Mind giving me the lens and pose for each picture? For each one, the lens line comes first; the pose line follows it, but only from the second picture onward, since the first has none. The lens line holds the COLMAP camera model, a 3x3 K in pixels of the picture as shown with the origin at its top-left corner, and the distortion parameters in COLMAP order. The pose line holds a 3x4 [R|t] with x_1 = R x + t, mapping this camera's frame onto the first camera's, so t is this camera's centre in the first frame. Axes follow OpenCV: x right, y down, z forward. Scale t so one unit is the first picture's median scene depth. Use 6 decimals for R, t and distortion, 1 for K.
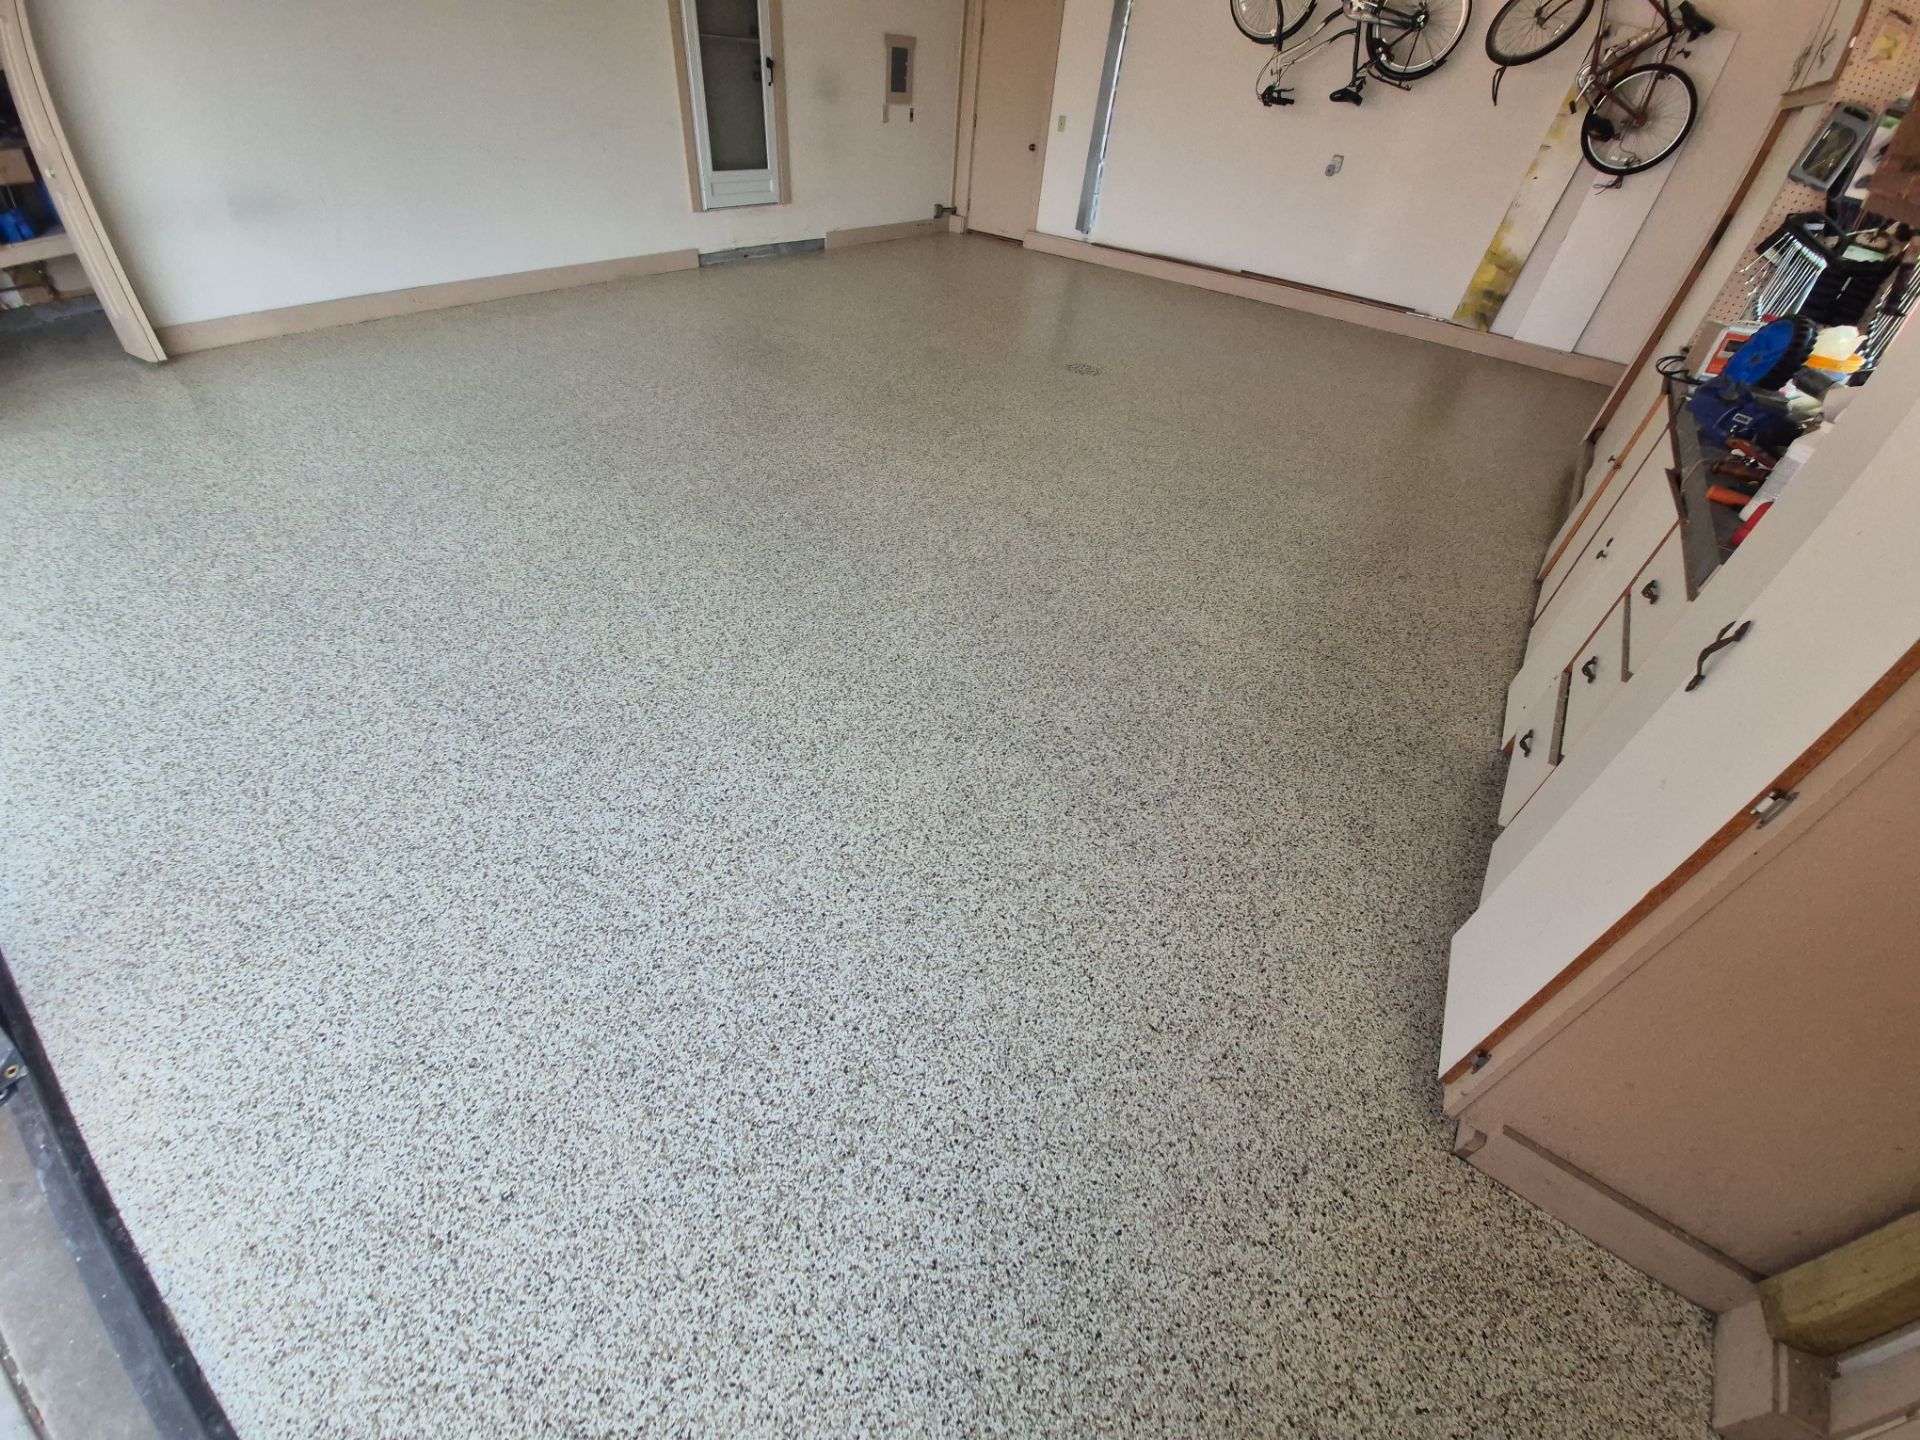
lens RADIAL K [[757.2, 0, 958.3], [0, 757.2, 709.2], [0, 0, 1]] dist [0.008716, -0.014221]
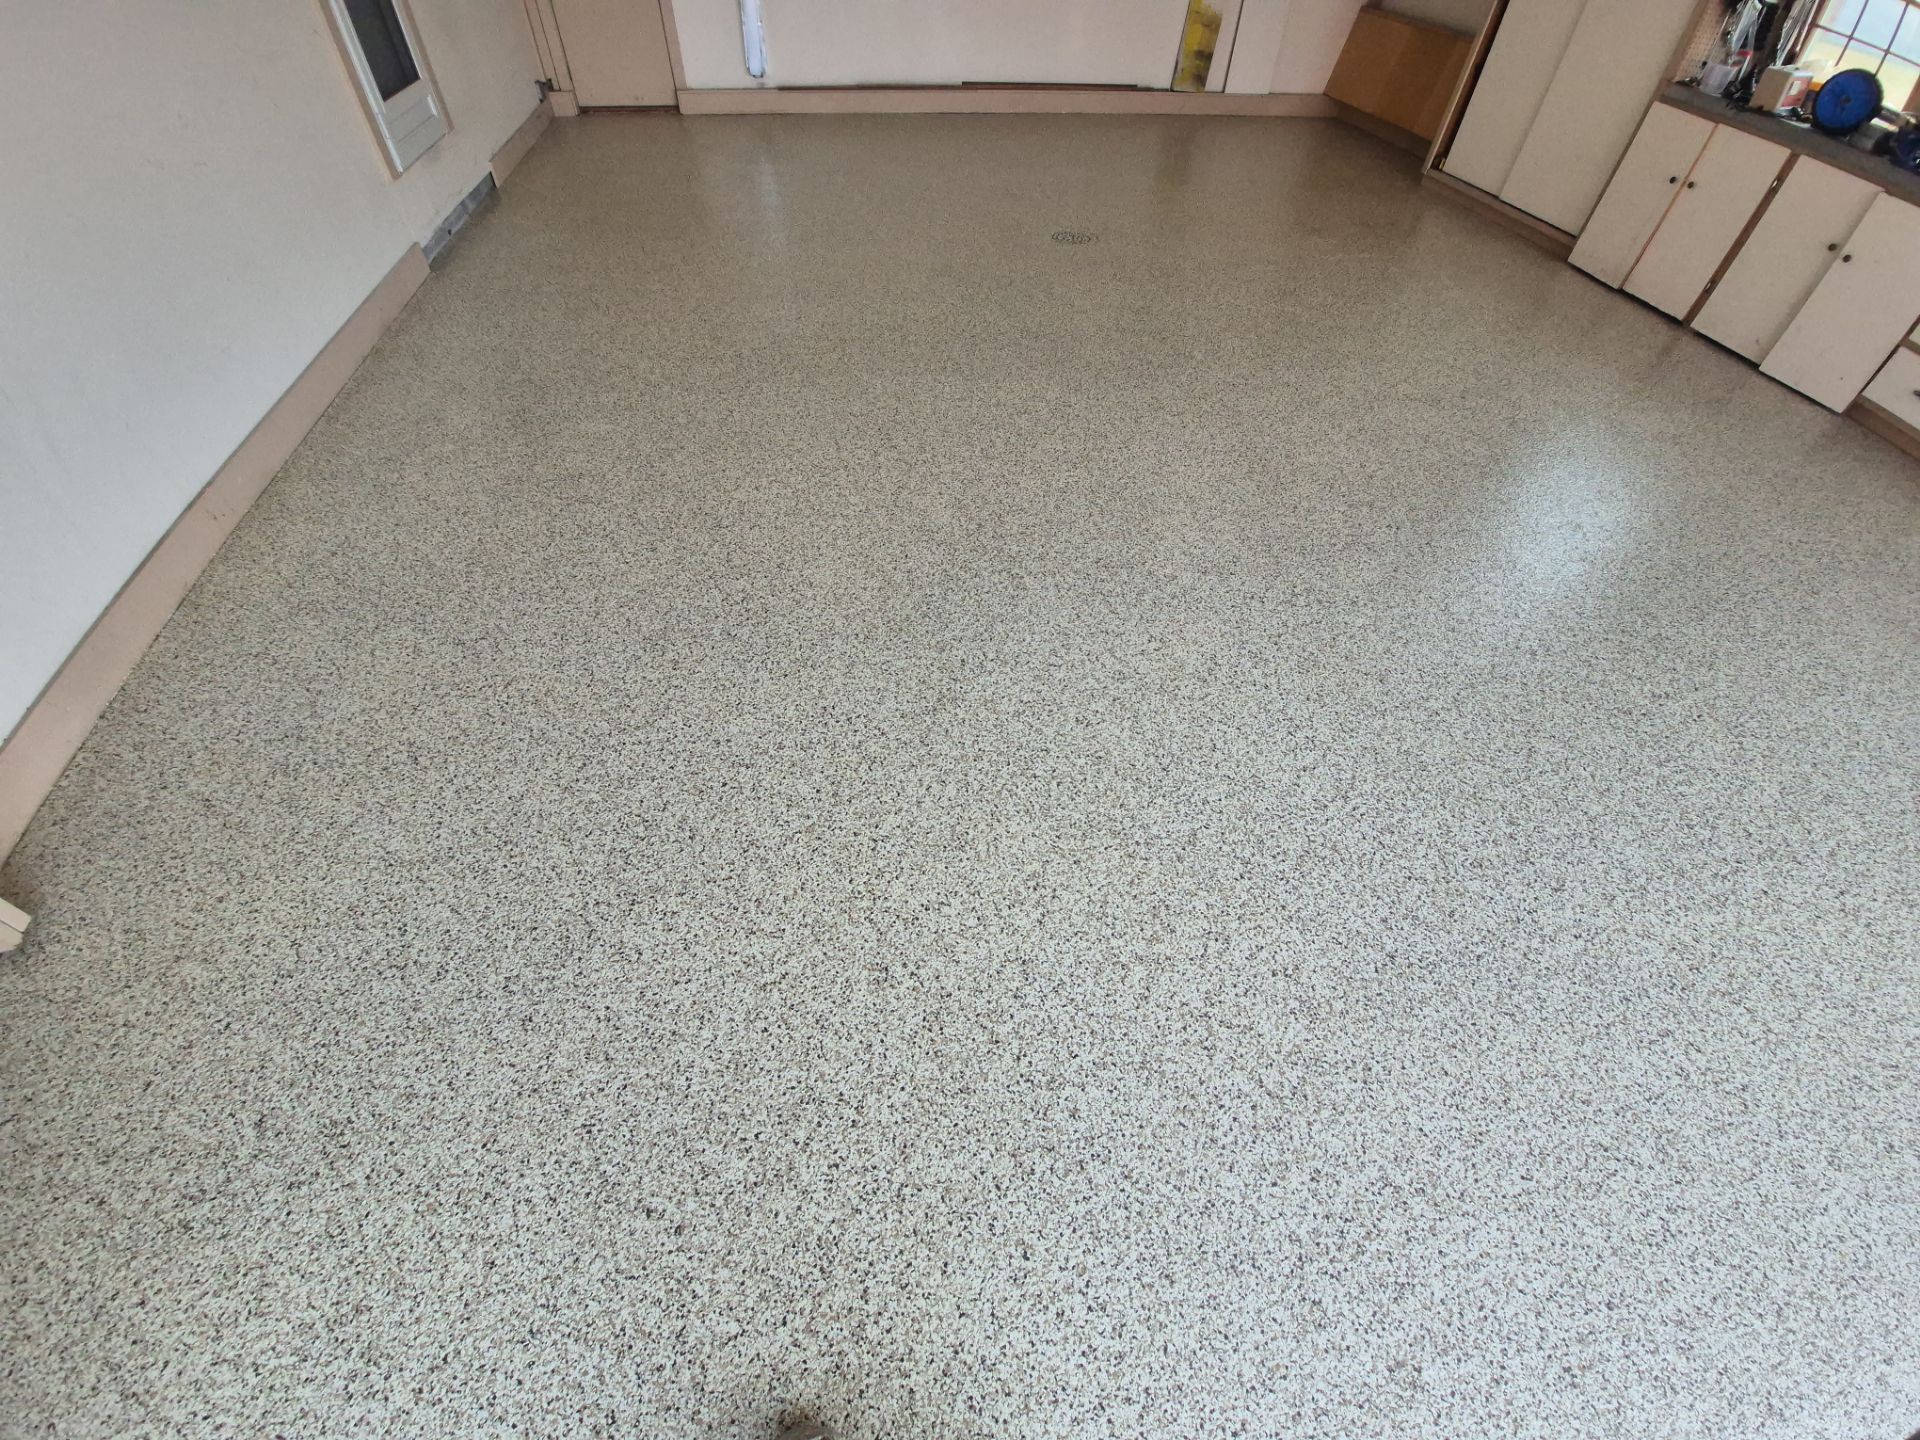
lens RADIAL K [[749.5, 0, 956.0], [0, 749.5, 719.1], [0, 0, 1]] dist [-0.000407, -0.010128]
pose [[0.696293, -0.580981, 0.421470, -2.000949], [0.488899, 0.813819, 0.314129, -1.061577], [-0.525503, -0.012670, 0.850697, 1.028282]]
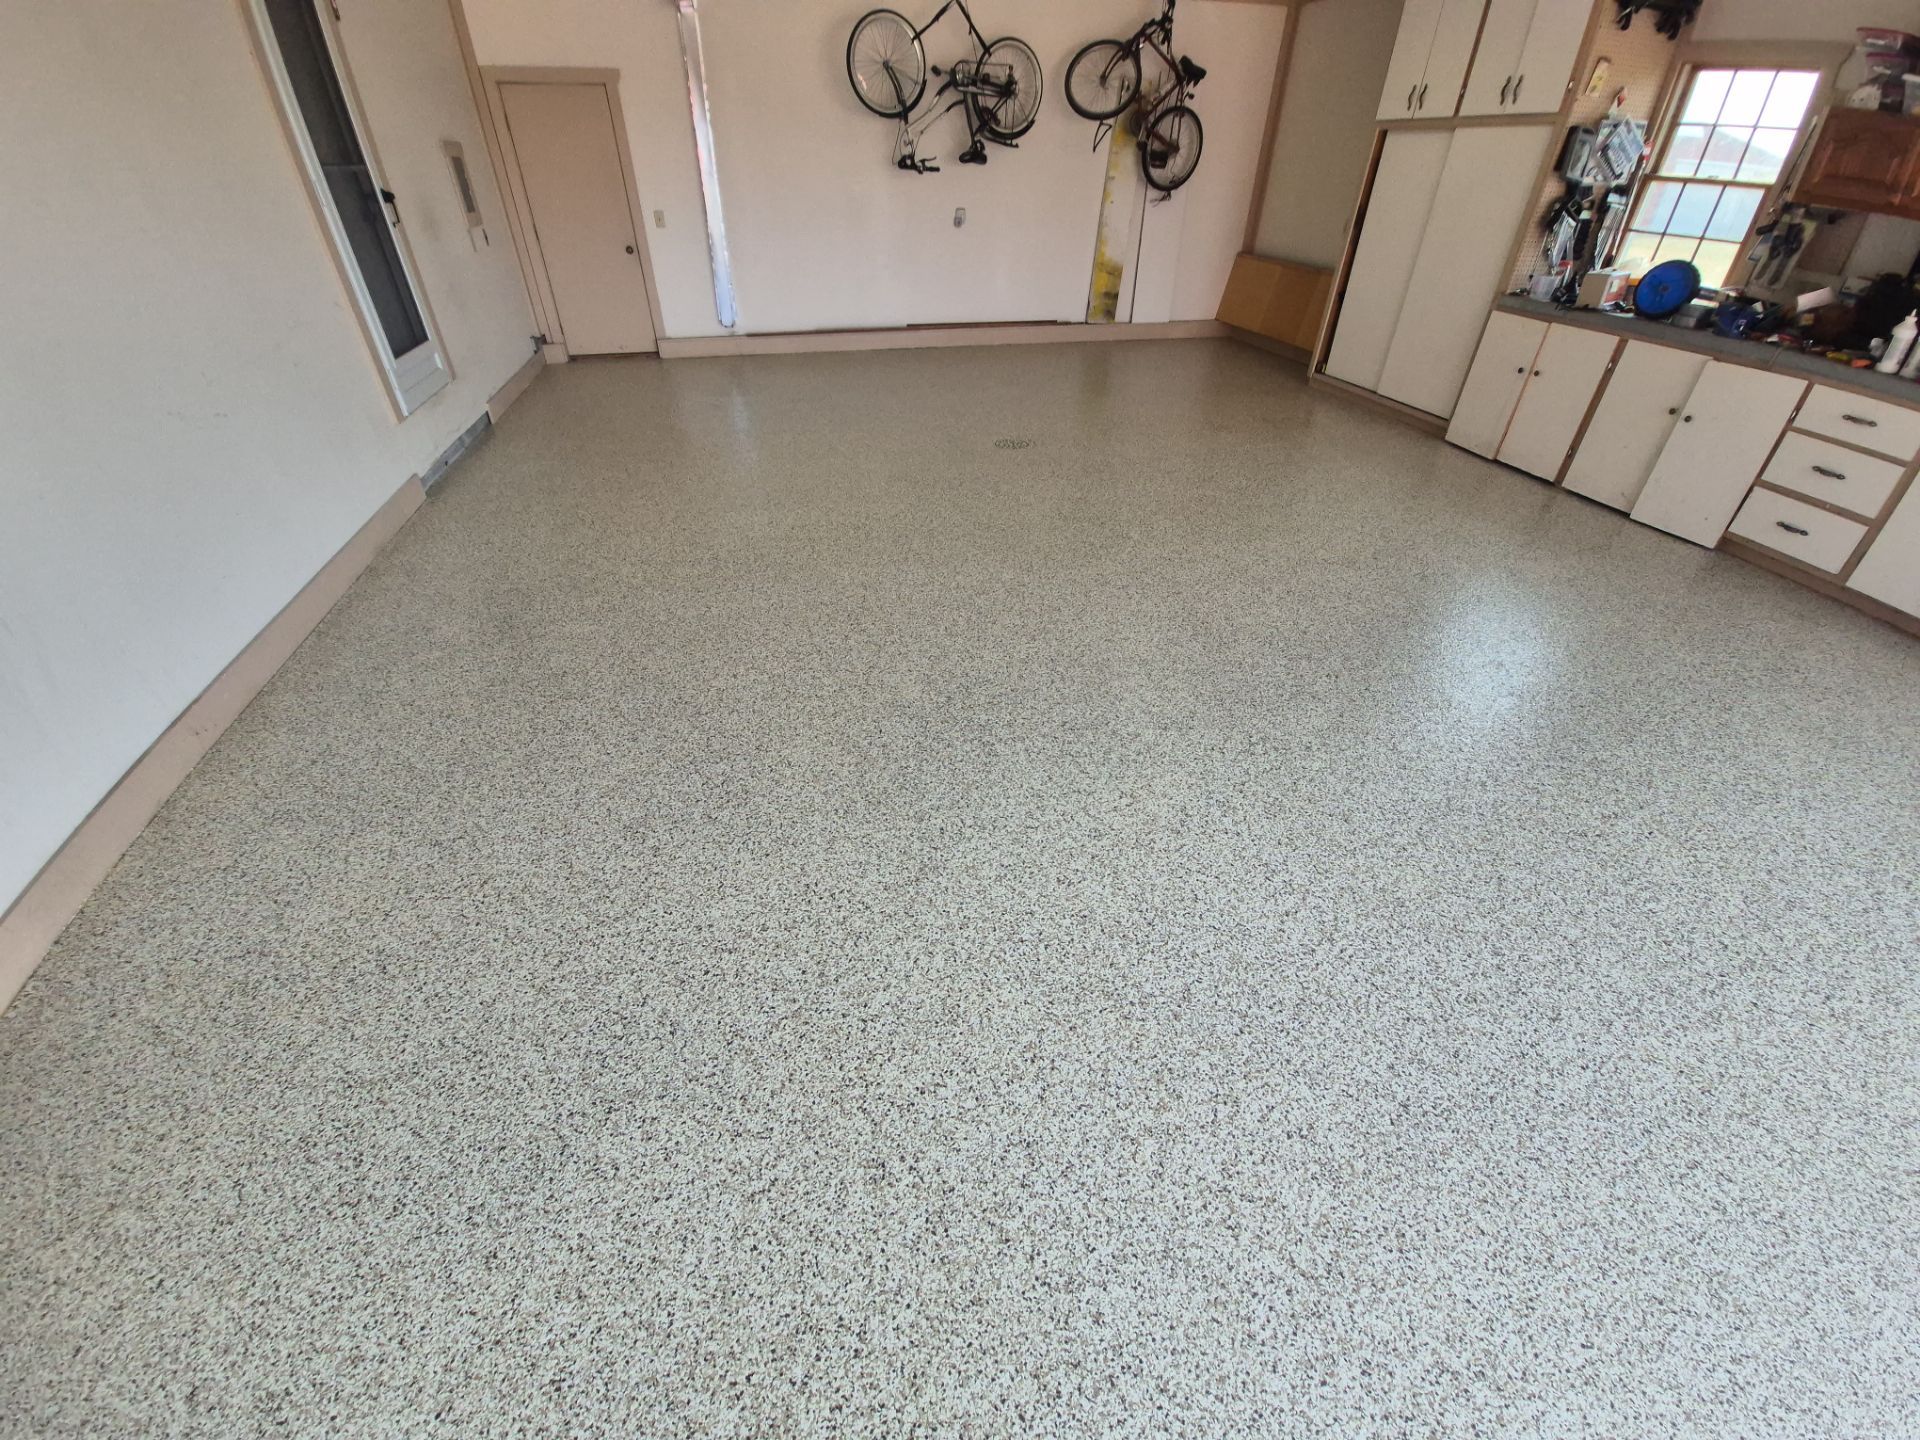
lens RADIAL K [[754.2, 0, 954.7], [0, 754.2, 717.9], [0, 0, 1]] dist [0.005123, -0.014213]
pose [[0.643335, -0.515031, 0.566447, -2.024369], [0.534665, 0.831812, 0.149069, -1.077536], [-0.547953, 0.206958, 0.810503, 0.997528]]
